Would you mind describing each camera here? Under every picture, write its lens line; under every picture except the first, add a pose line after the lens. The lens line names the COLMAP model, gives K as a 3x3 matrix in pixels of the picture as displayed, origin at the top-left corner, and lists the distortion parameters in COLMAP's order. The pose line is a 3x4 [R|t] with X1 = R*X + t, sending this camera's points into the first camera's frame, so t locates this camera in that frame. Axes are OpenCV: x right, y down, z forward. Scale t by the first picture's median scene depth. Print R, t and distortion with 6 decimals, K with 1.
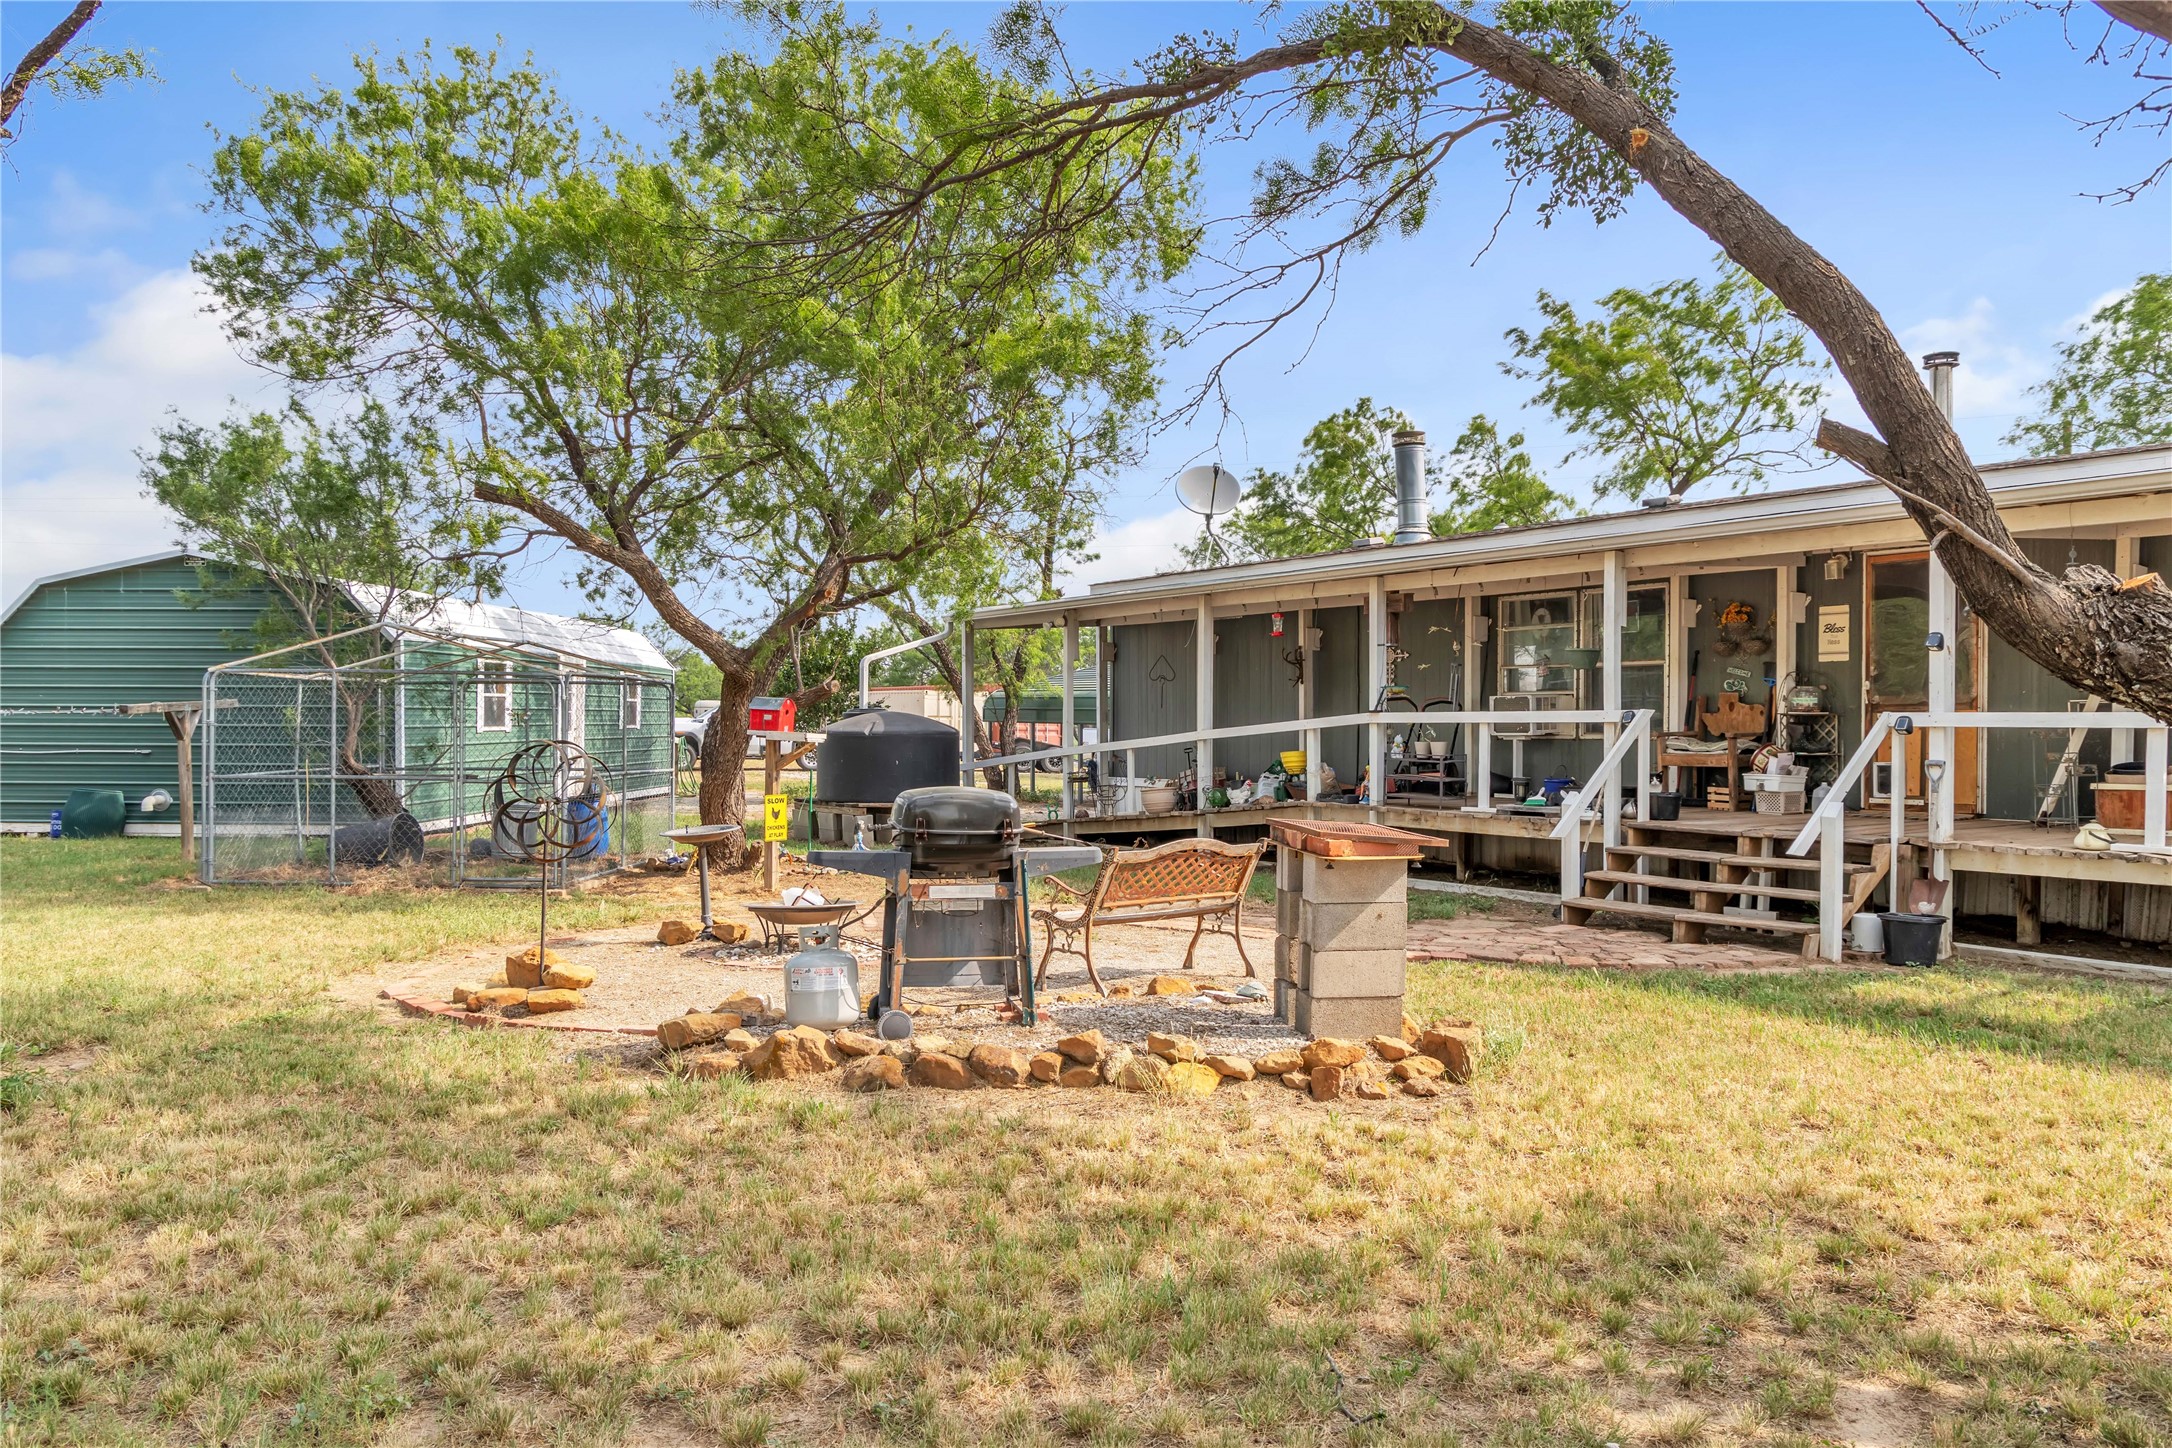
lens RADIAL K [[1552.6, 0, 1014.6], [0, 1552.6, 732.6], [0, 0, 1]] dist [-0.000898, 0.002817]
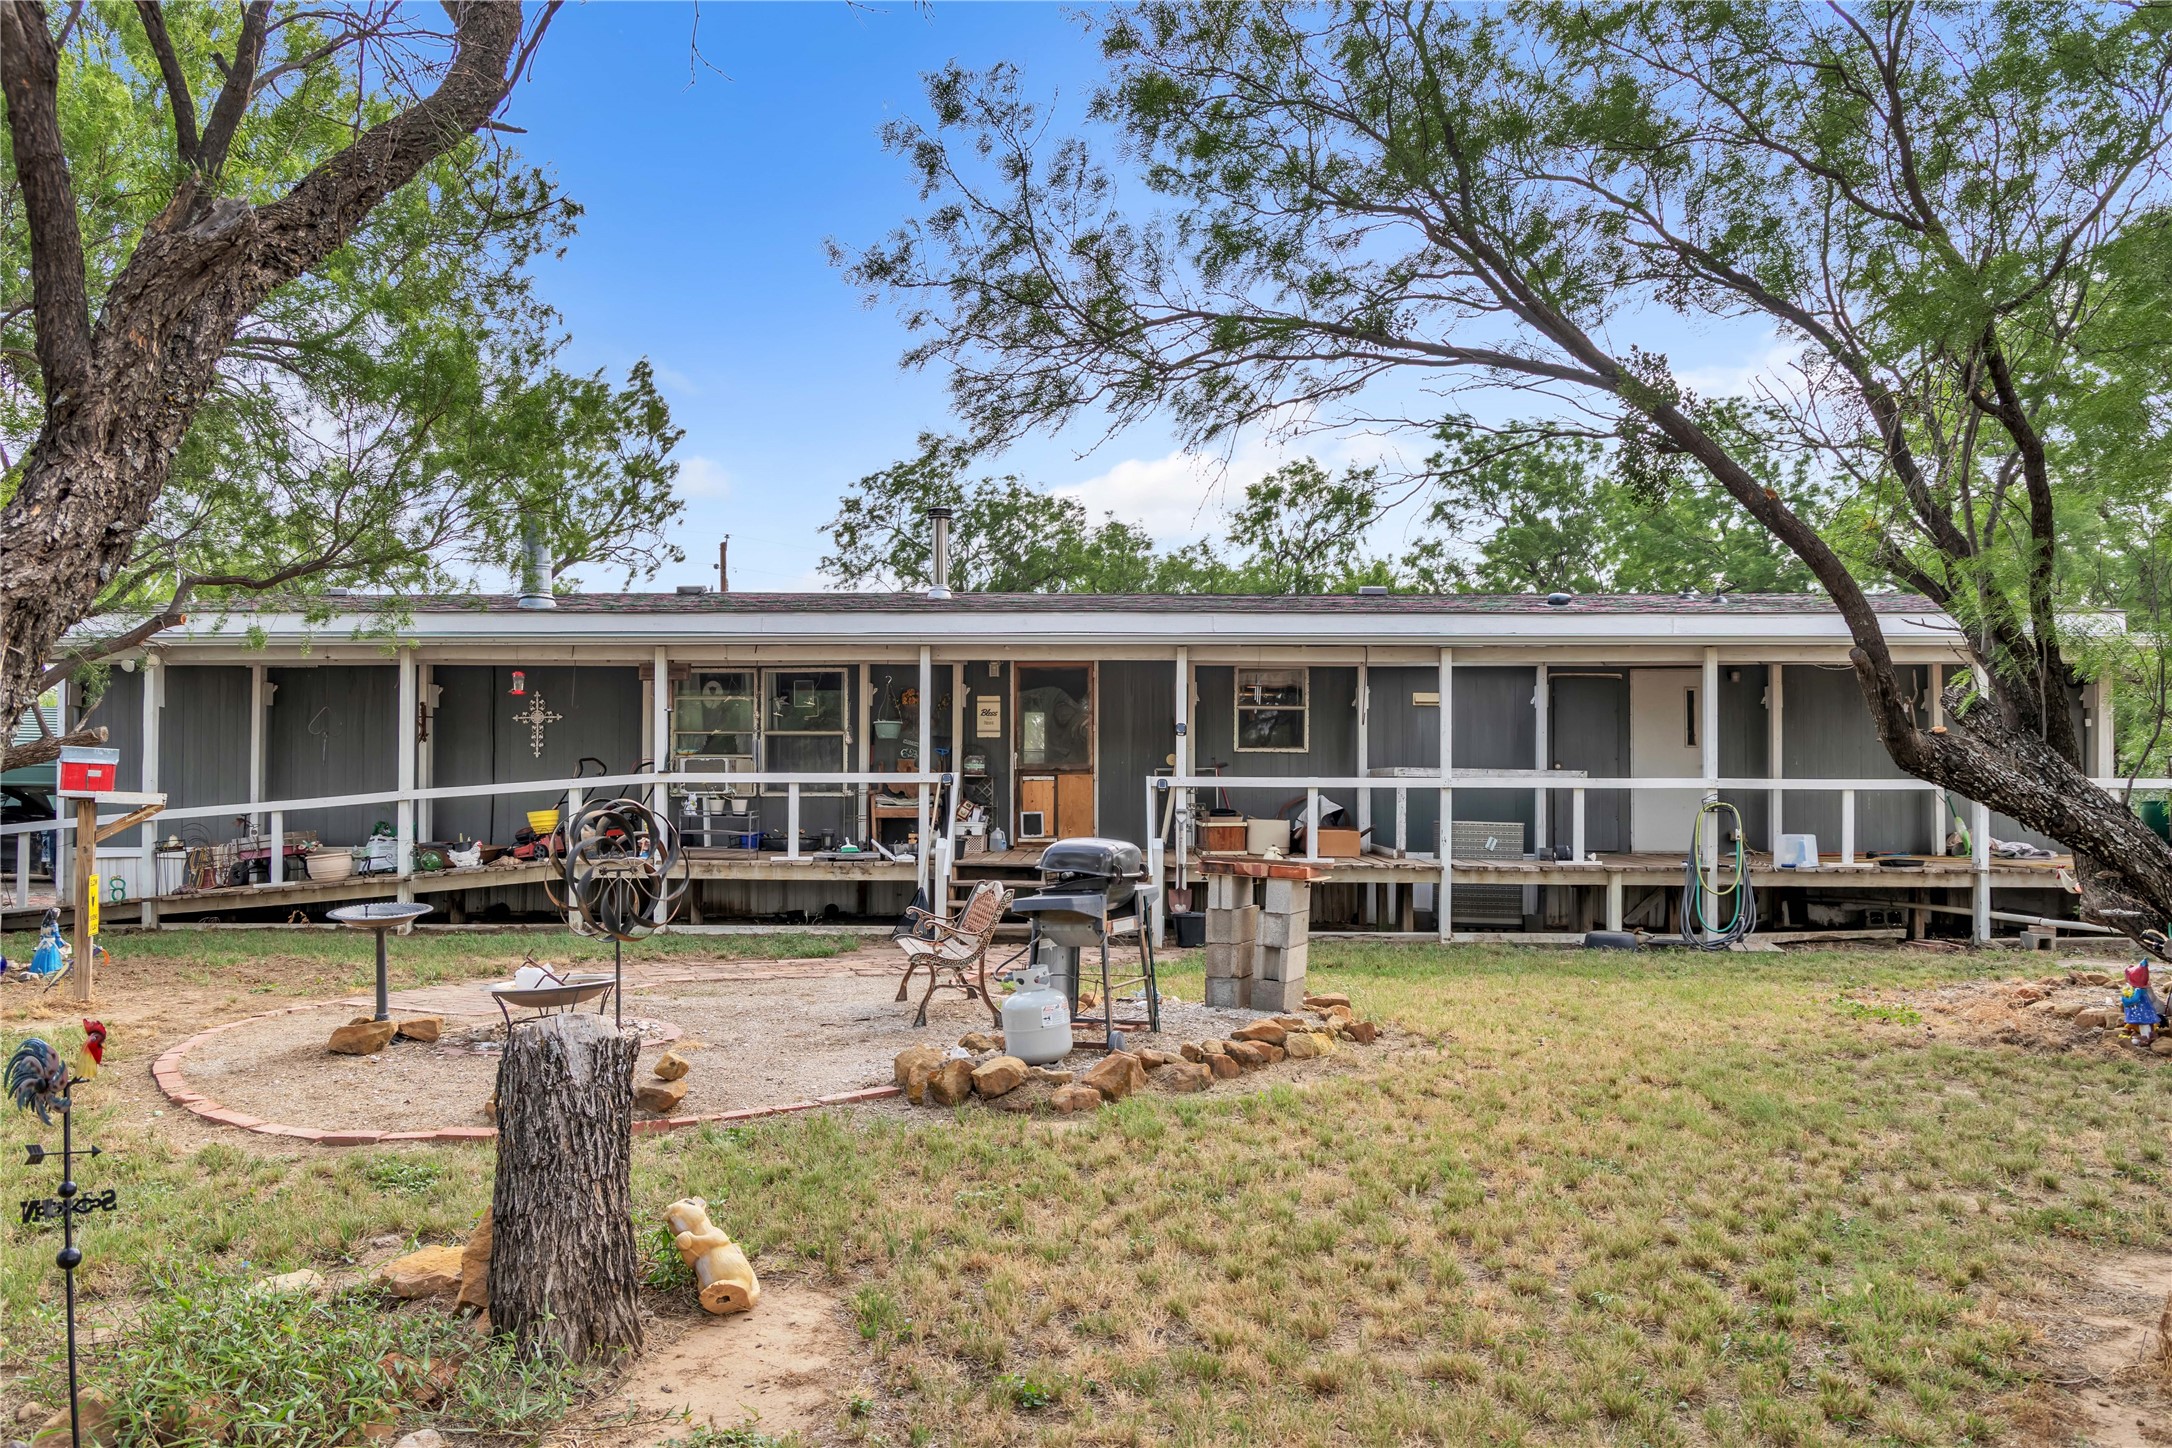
lens RADIAL K [[1552.6, 0, 1014.6], [0, 1552.6, 732.6], [0, 0, 1]] dist [-0.000898, 0.002817]
pose [[0.581958, 0.028057, 0.812735, -0.547594], [0.003390, 0.999312, -0.036925, -0.000170], [-0.813212, 0.024244, 0.581462, 0.198937]]
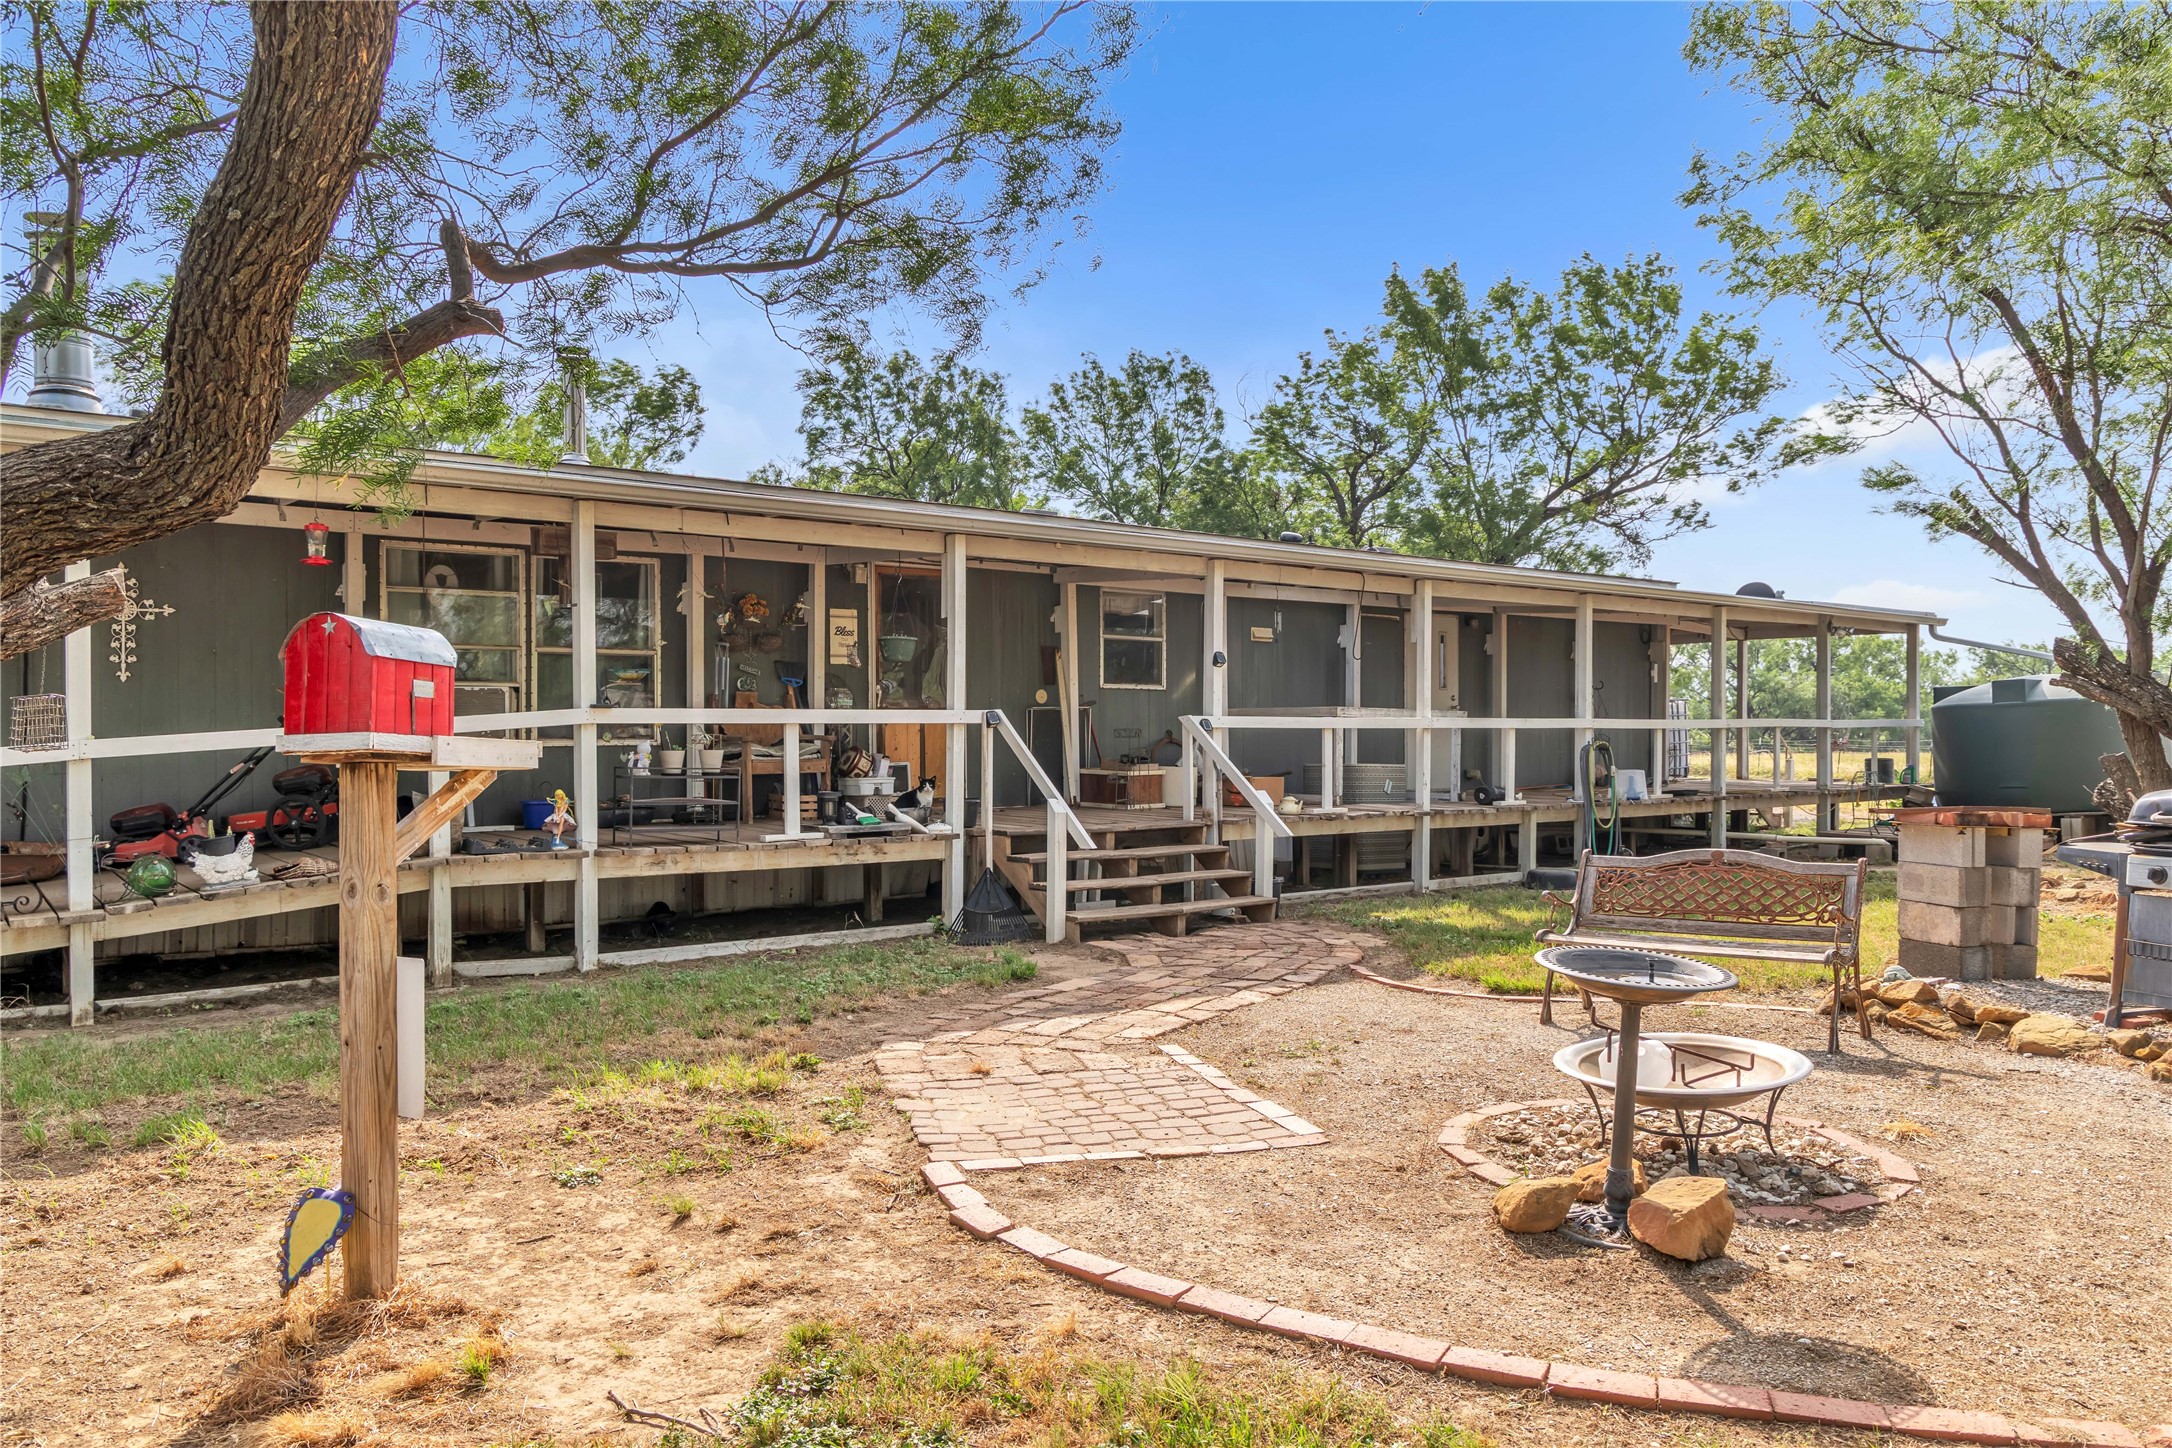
lens RADIAL K [[1552.6, 0, 1014.6], [0, 1552.6, 732.6], [0, 0, 1]] dist [-0.000898, 0.002817]
pose [[-0.087920, 0.000643, 0.996127, -0.479219], [0.009846, 0.999952, 0.000224, -0.000875], [-0.996079, 0.009827, -0.087922, 0.971769]]
